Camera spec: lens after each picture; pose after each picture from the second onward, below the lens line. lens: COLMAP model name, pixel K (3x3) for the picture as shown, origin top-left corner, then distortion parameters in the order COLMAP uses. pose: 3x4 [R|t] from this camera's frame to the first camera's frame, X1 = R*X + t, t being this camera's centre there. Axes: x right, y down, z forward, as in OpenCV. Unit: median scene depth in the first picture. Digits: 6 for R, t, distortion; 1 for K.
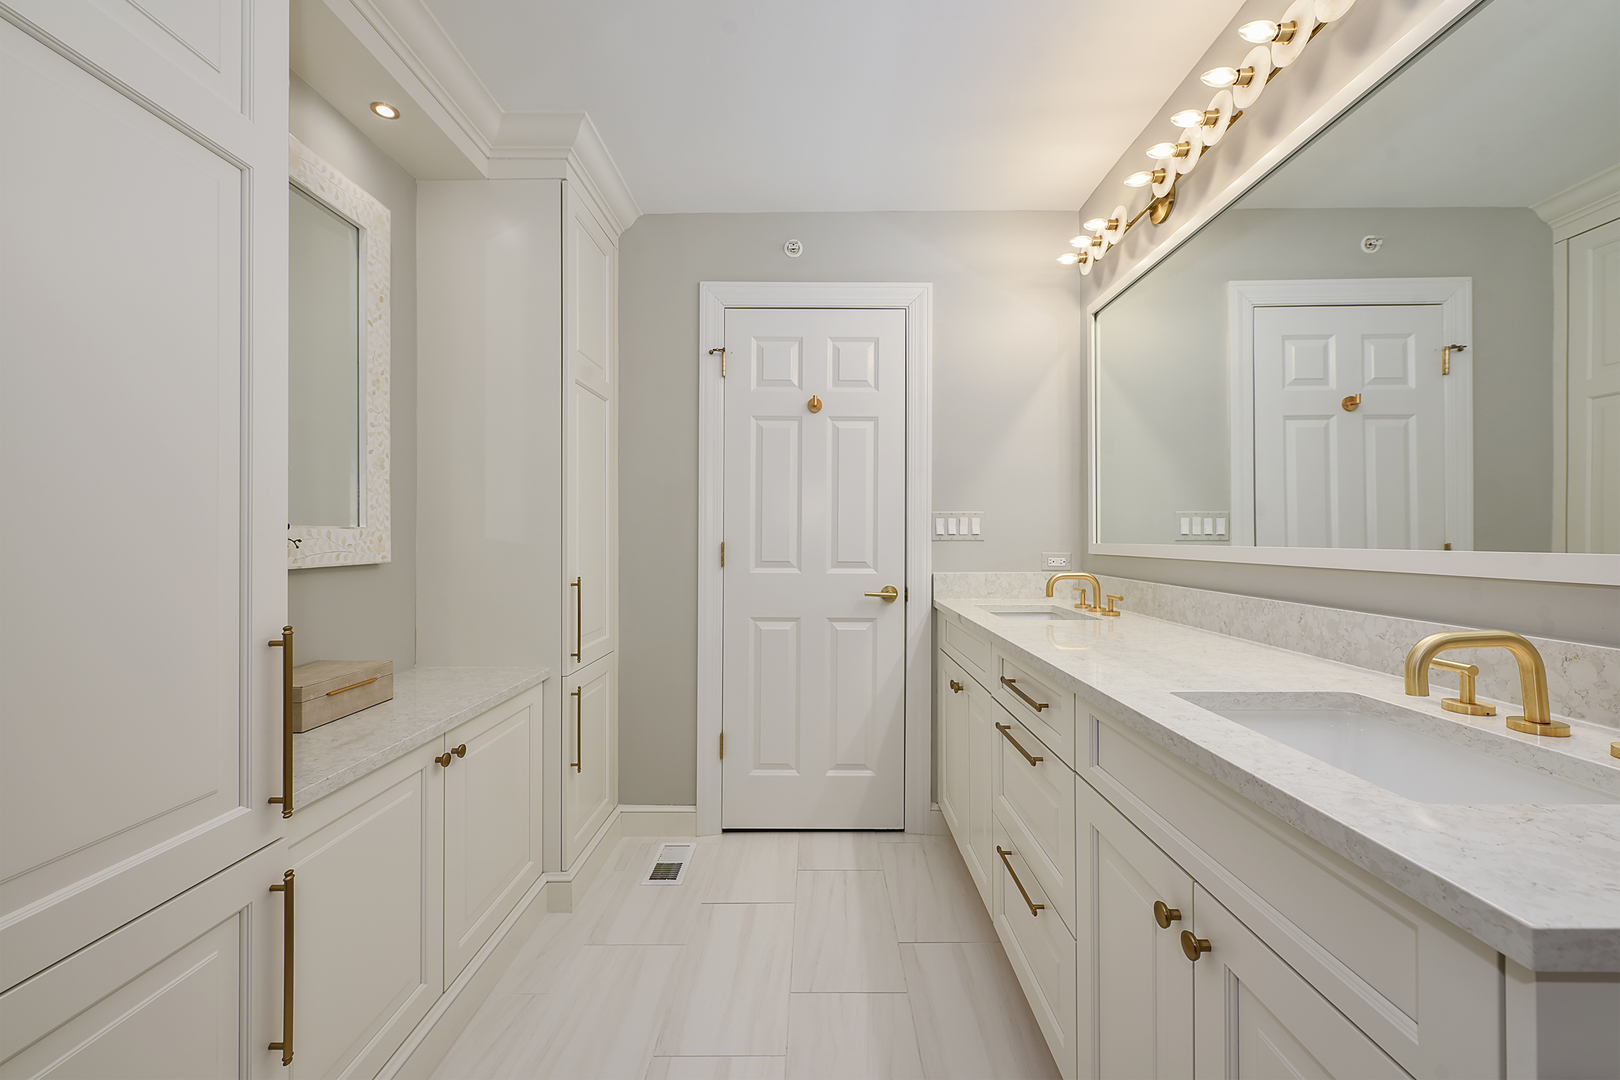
lens RADIAL K [[800.1, 0, 810.0], [0, 800.1, 540.0], [0, 0, 1]] dist [0.002193, 0.000064]
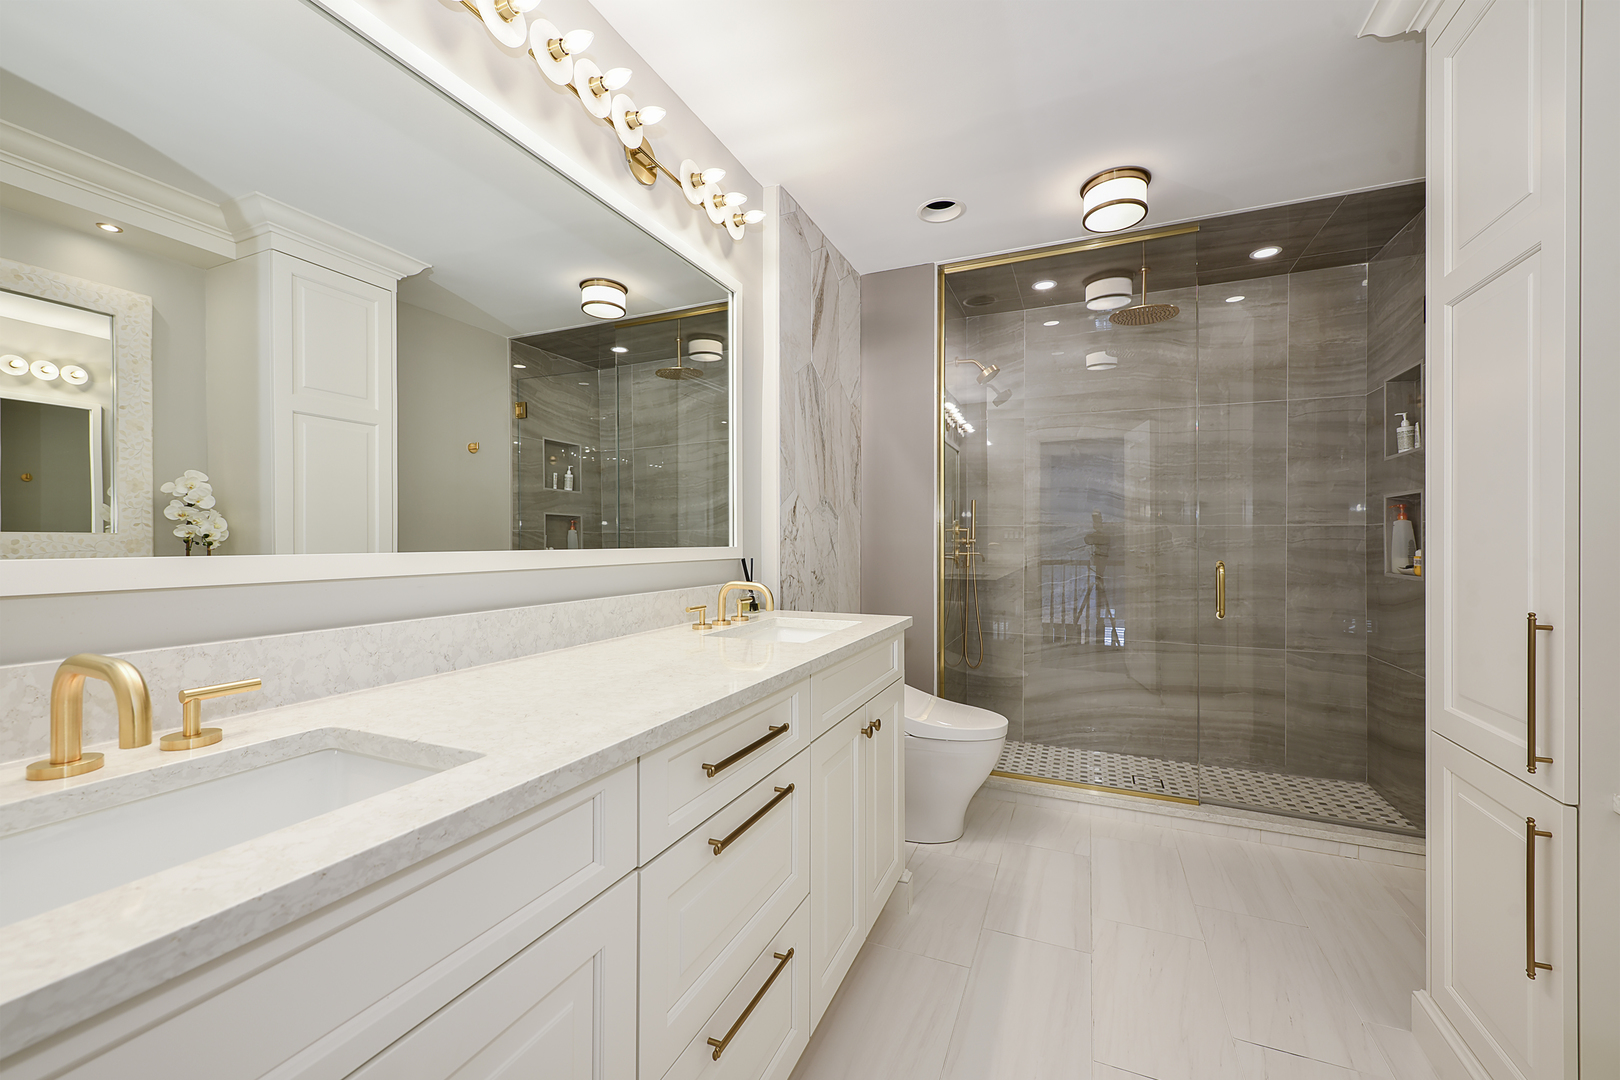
lens RADIAL K [[648.4, 0, 804.7], [0, 648.4, 533.7], [0, 0, 1]] dist [0.002230, 0.000093]
pose [[-0.921165, 0.001064, 0.389172, -0.019623], [-0.001042, 0.999986, -0.005198, -0.007248], [-0.389172, -0.005194, -0.921151, 1.495100]]
